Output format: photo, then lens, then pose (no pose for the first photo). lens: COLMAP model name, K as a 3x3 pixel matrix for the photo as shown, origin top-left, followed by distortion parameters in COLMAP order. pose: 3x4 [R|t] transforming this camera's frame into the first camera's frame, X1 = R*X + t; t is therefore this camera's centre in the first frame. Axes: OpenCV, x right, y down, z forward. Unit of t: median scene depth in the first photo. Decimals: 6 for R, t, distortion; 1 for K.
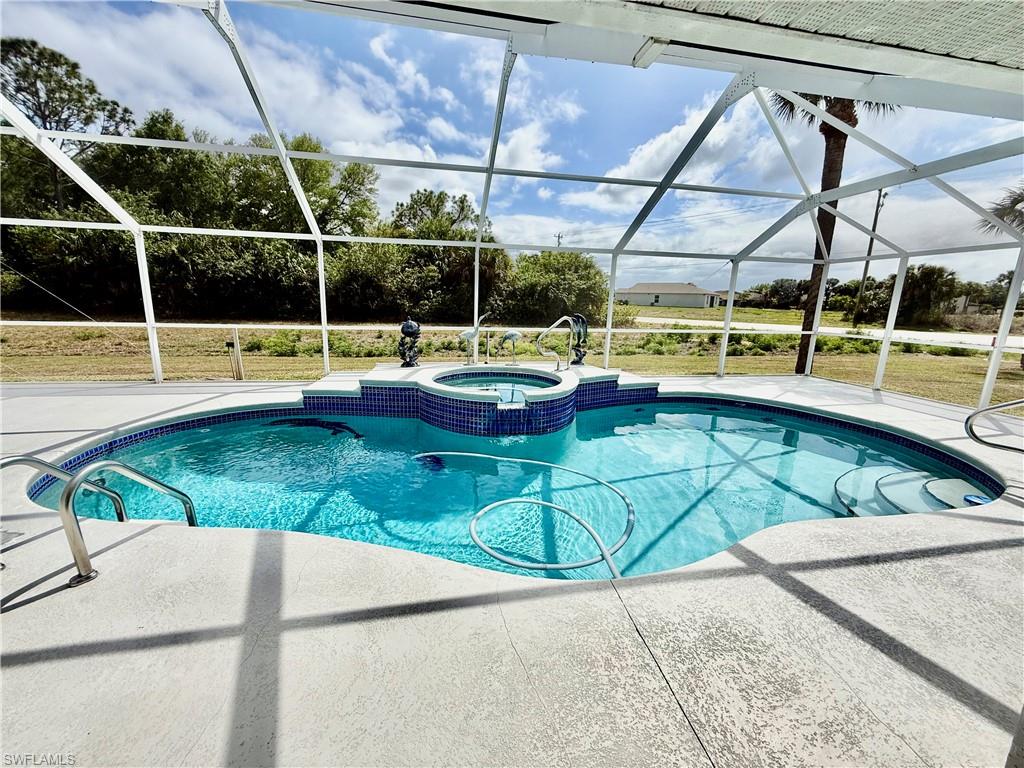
lens RADIAL K [[409.5, 0, 509.3], [0, 409.5, 383.2], [0, 0, 1]] dist [0.000014, 0.000160]
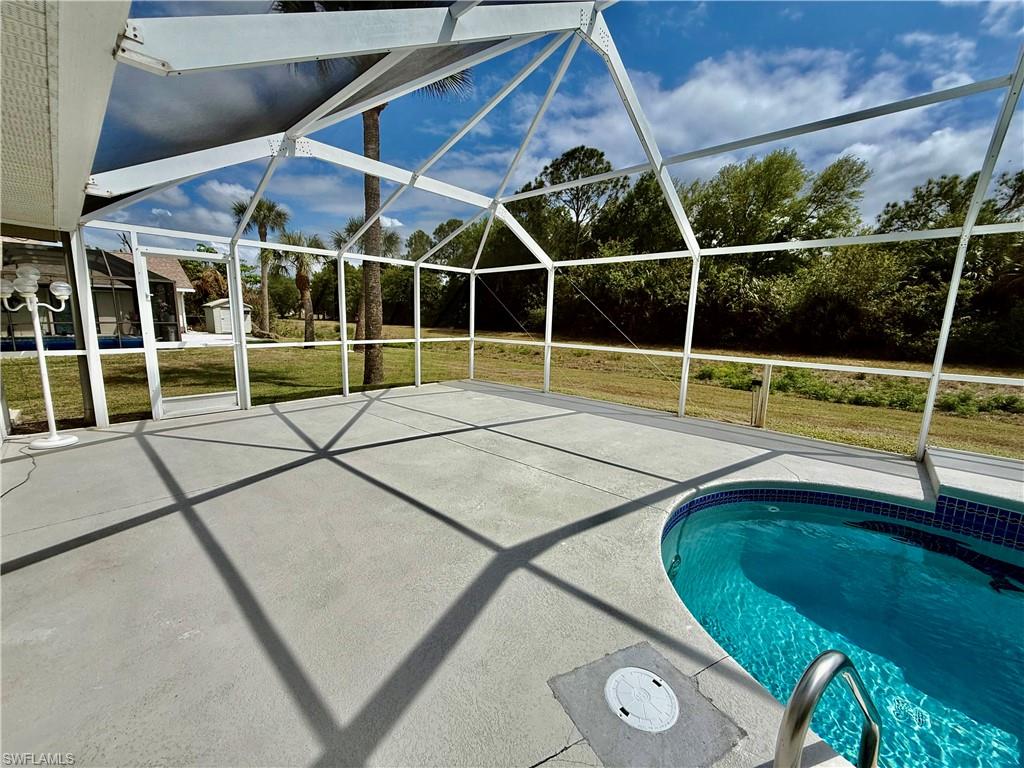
lens RADIAL K [[408.5, 0, 512.0], [0, 408.5, 384.0], [0, 0, 1]] dist [0.006706, -0.000188]
pose [[0.605595, 0.120031, -0.786668, -0.089878], [-0.167622, 0.985620, 0.021347, -0.007771], [0.777919, 0.118935, 0.617007, 0.026447]]
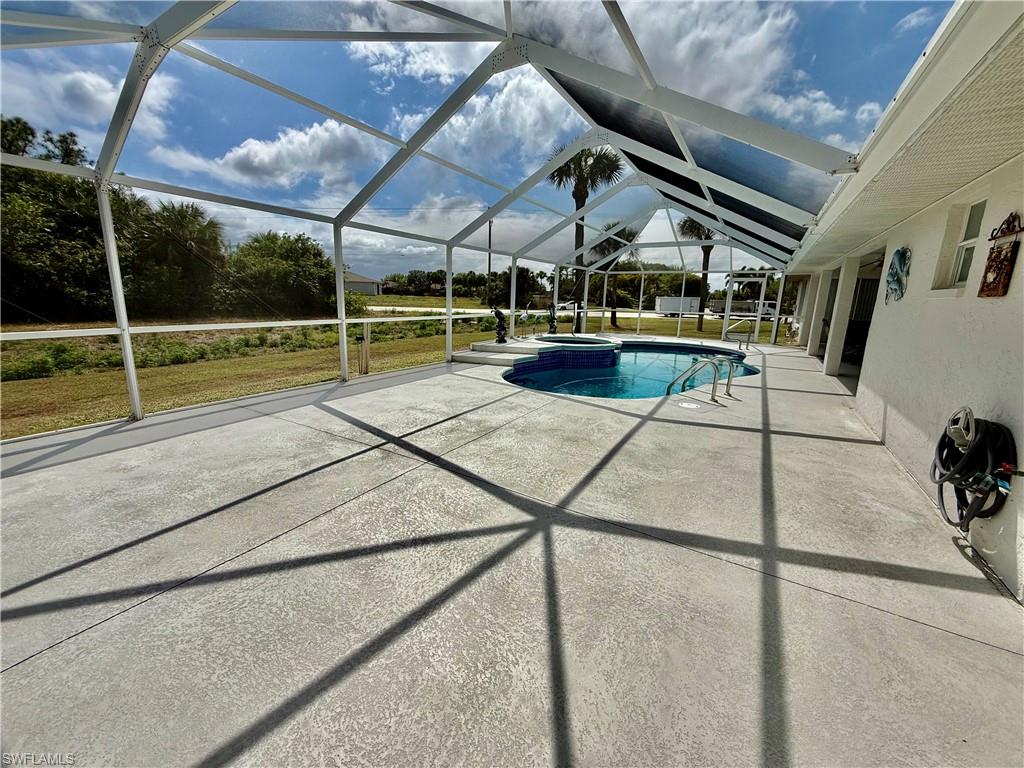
lens RADIAL K [[412.8, 0, 512.0], [0, 412.8, 384.0], [0, 0, 1]] dist [-0.000713, -0.000111]
pose [[0.660783, -0.164530, 0.732323, -0.338908], [0.141890, 0.985469, 0.093375, -0.007213], [-0.737044, 0.042208, 0.674526, 0.008790]]
